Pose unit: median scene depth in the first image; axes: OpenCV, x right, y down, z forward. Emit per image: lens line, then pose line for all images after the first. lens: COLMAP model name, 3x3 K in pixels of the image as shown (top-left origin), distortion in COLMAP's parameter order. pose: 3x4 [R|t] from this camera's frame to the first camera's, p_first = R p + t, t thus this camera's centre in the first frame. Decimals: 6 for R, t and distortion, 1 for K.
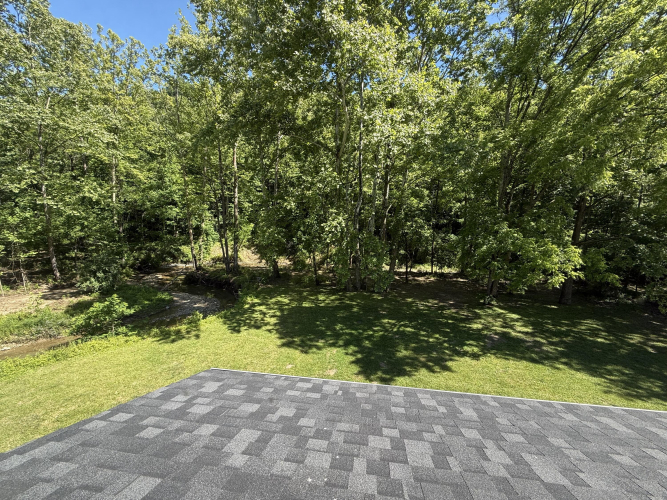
lens RADIAL K [[274.6, 0, 333.5], [0, 274.6, 250.0], [0, 0, 1]] dist [-0.003542, -0.000518]
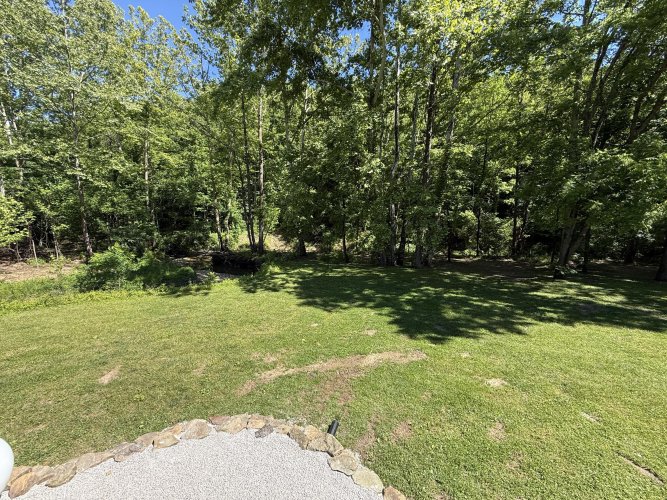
lens RADIAL K [[265.5, 0, 332.6], [0, 265.5, 250.8], [0, 0, 1]] dist [-0.000664, -0.000056]
pose [[0.995230, 0.005954, -0.097377, -0.009381], [-0.006655, 0.999954, -0.006874, 0.108985], [0.097332, 0.007490, 0.995224, 0.117078]]
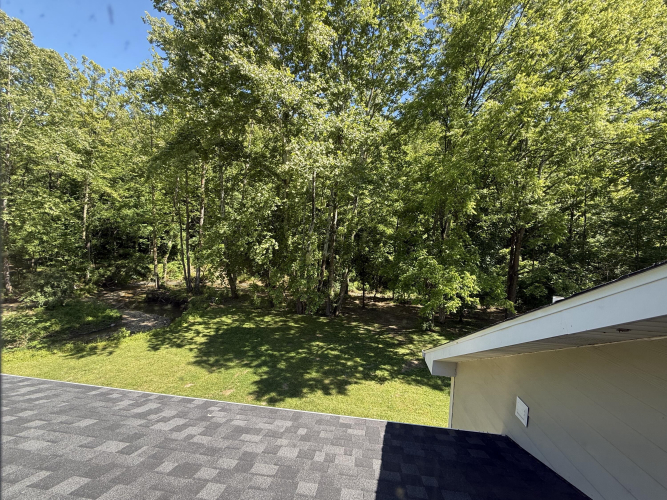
lens RADIAL K [[273.2, 0, 333.4], [0, 273.2, 246.4], [0, 0, 1]] dist [-0.000030, 0.000092]
pose [[0.999353, 0.032807, 0.014710, 0.169442], [-0.031126, 0.994216, -0.102794, 0.004441], [-0.017997, 0.102270, 0.994594, -0.023420]]
